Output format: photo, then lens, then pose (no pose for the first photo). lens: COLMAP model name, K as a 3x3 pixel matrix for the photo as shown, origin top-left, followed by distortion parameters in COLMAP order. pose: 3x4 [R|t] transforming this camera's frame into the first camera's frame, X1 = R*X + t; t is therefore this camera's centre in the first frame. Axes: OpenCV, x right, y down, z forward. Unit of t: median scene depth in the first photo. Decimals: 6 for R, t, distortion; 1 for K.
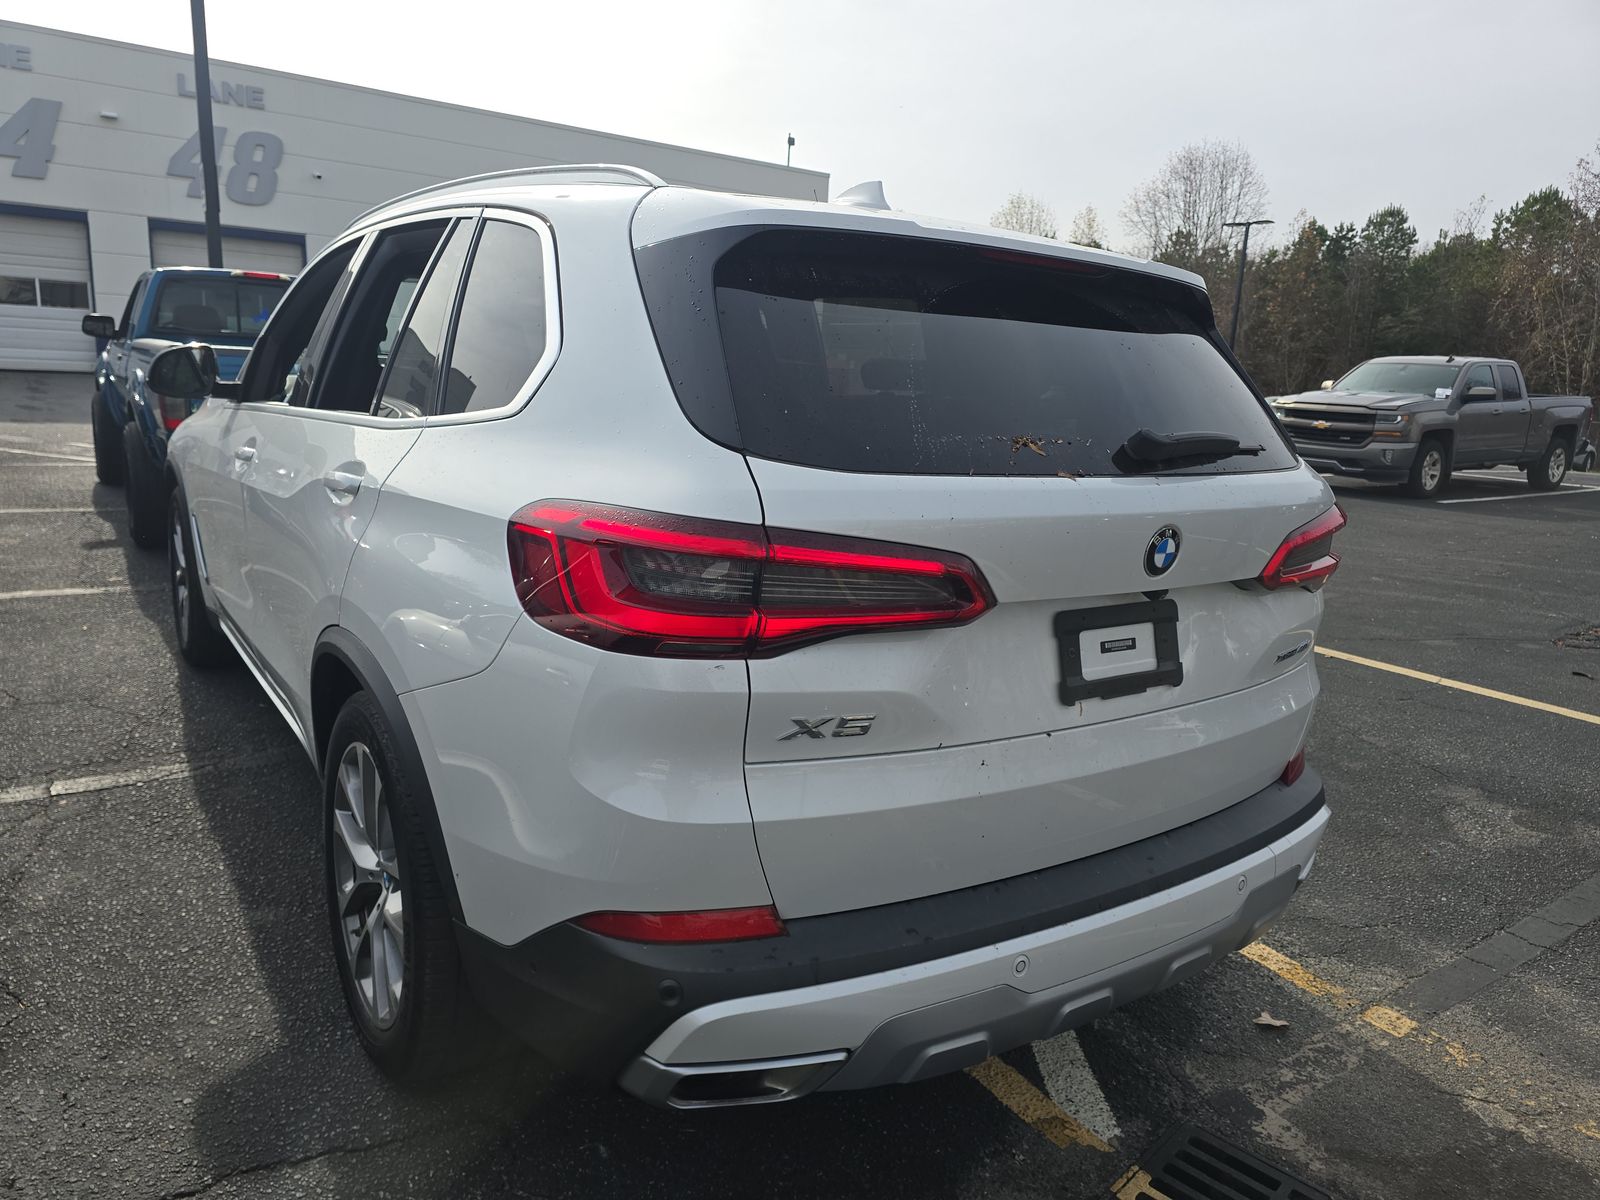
lens RADIAL K [[1088.9, 0, 800.0], [0, 1088.9, 600.0], [0, 0, 1]] dist [0.049187, -0.043081]
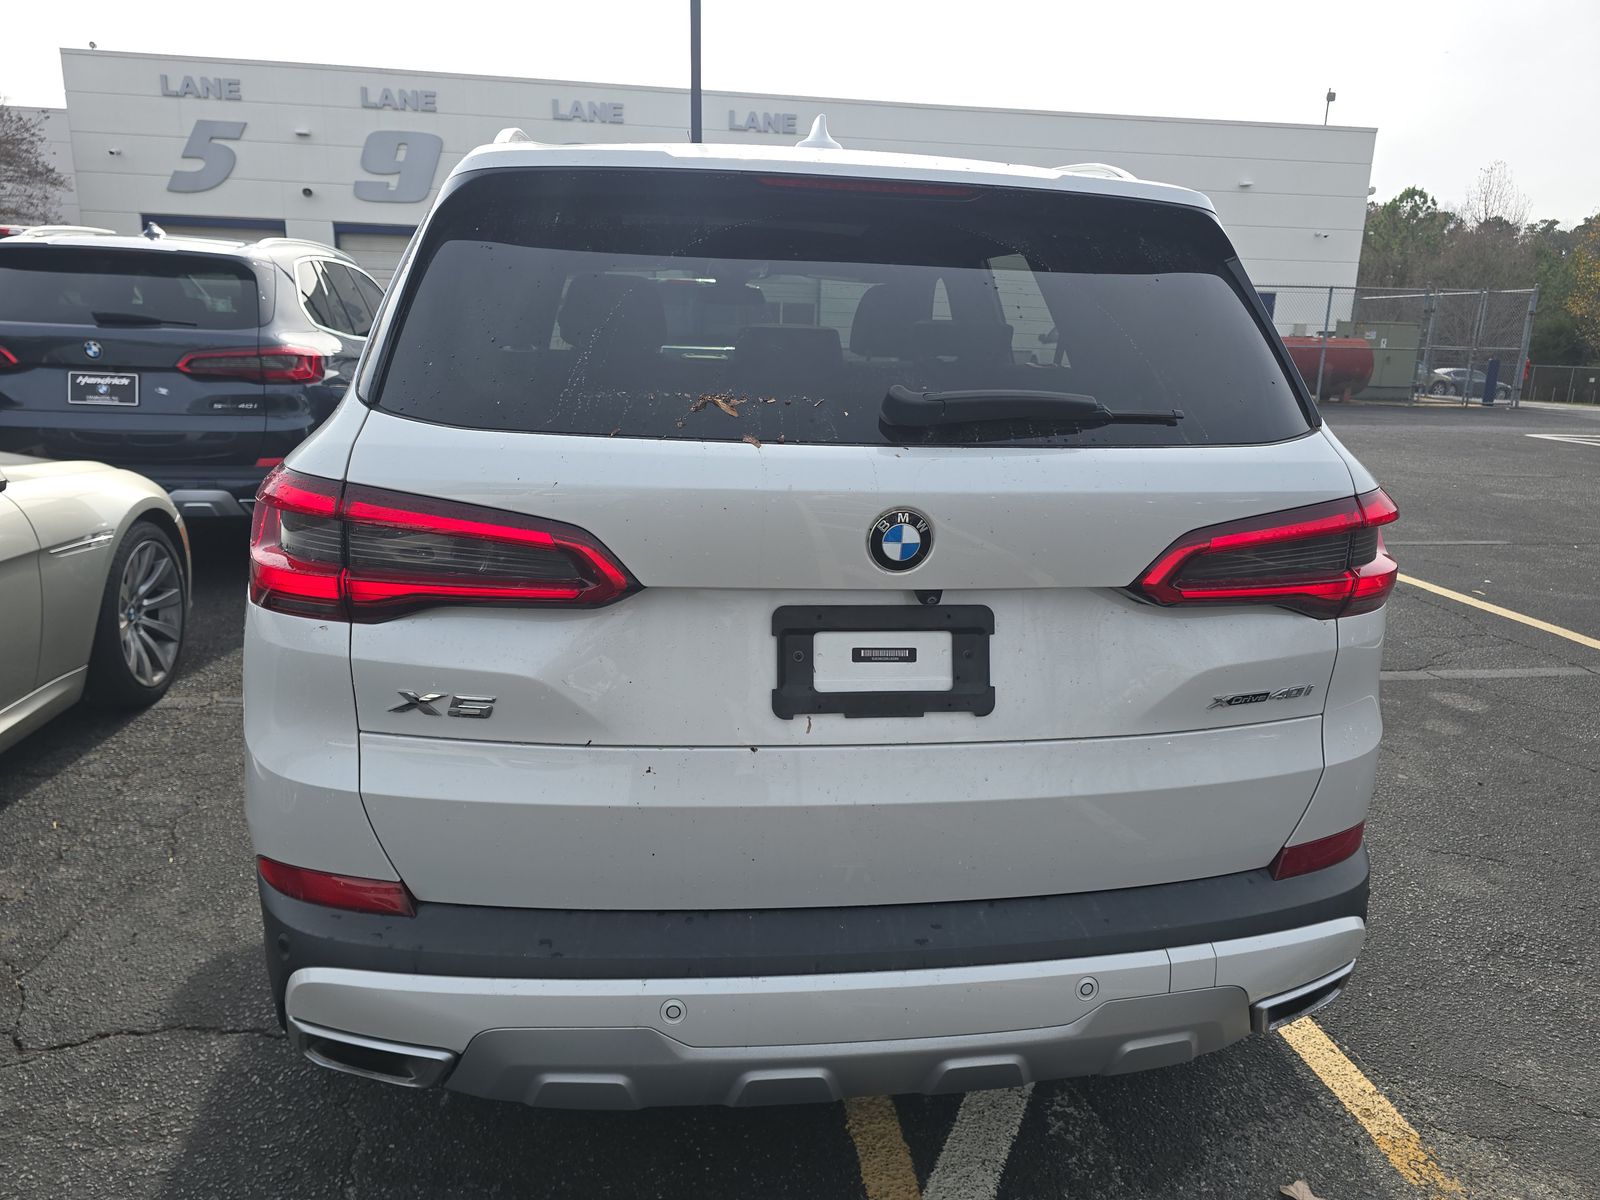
lens RADIAL K [[1081.2, 0, 839.0], [0, 1081.2, 602.5], [0, 0, 1]] dist [0.053988, -0.045286]
pose [[0.890651, 0.076922, -0.448133, 0.621134], [-0.073502, 0.996980, 0.025048, -0.015074], [0.448707, 0.010630, 0.893616, 0.268876]]
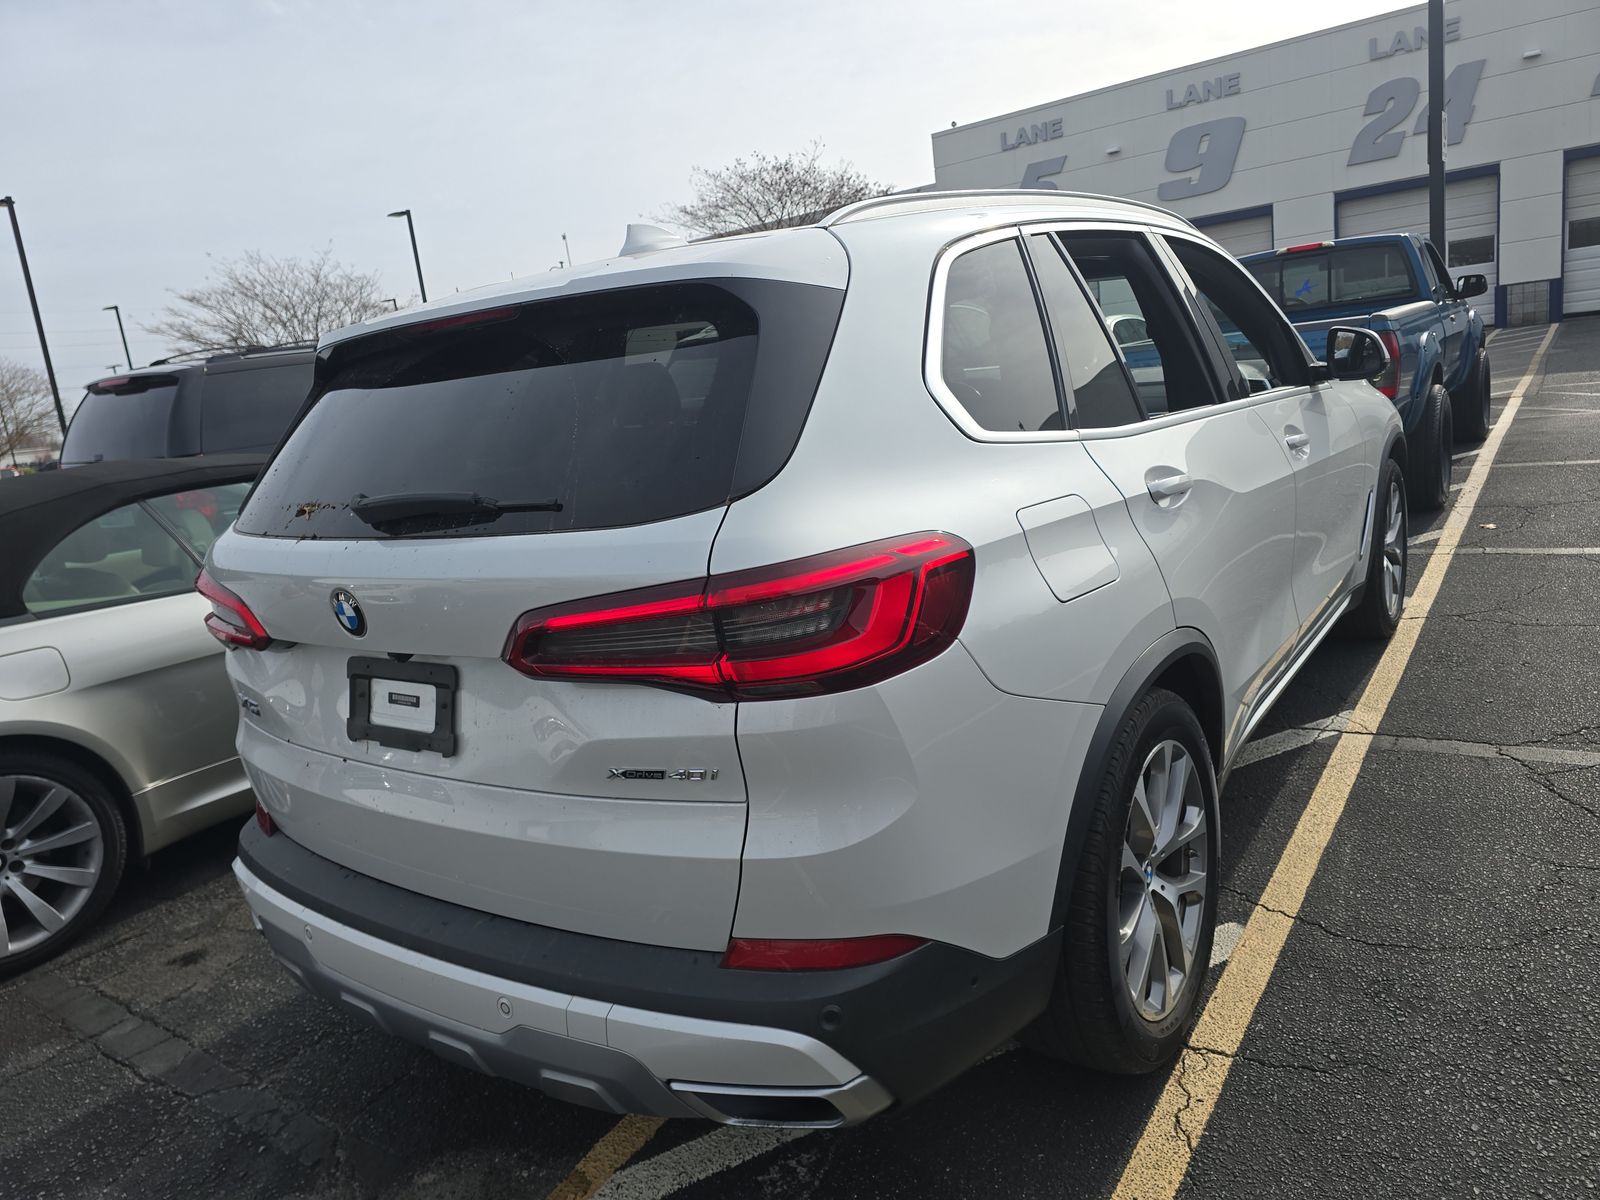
lens RADIAL K [[1088.9, 0, 800.0], [0, 1088.9, 600.0], [0, 0, 1]] dist [0.049187, -0.043081]
pose [[0.319407, 0.102522, -0.942055, 1.384164], [-0.055556, 0.994446, 0.089387, -0.166731], [0.945988, 0.023786, 0.323329, 1.022419]]
